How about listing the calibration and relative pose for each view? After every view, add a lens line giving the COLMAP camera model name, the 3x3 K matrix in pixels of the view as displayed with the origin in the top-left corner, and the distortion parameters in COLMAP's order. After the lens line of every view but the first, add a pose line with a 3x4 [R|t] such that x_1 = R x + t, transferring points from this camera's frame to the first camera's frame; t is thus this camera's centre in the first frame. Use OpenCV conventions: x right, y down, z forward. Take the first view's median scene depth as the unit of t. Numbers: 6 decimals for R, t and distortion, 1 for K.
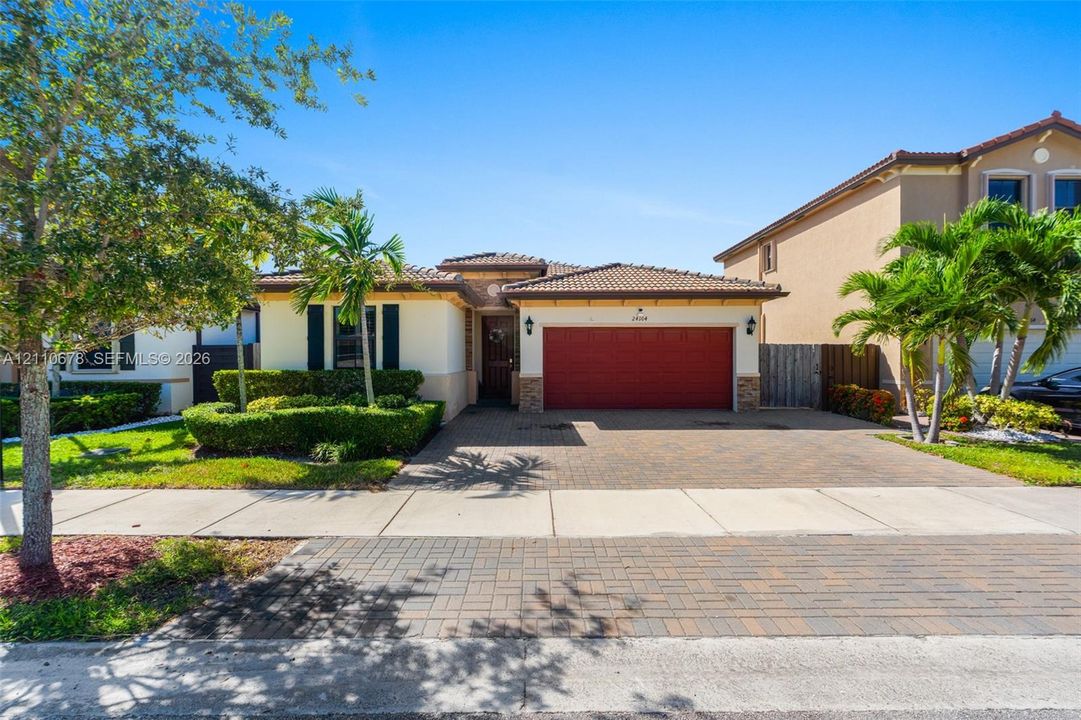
lens RADIAL K [[493.5, 0, 546.7], [0, 493.5, 380.7], [0, 0, 1]] dist [-0.001975, -0.000073]
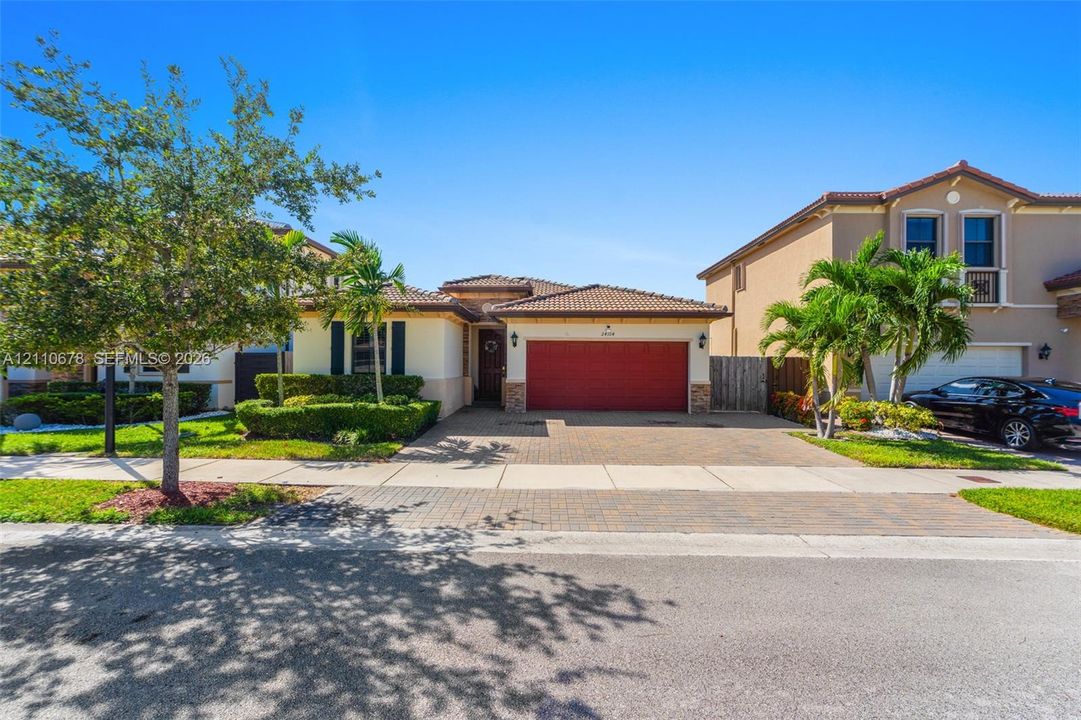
lens RADIAL K [[493.5, 0, 546.7], [0, 493.5, 380.7], [0, 0, 1]] dist [-0.001975, -0.000073]
pose [[0.999546, 0.010907, -0.028084, 0.089724], [-0.011289, 0.999845, -0.013498, 0.004581], [0.027932, 0.013809, 0.999514, -0.216809]]
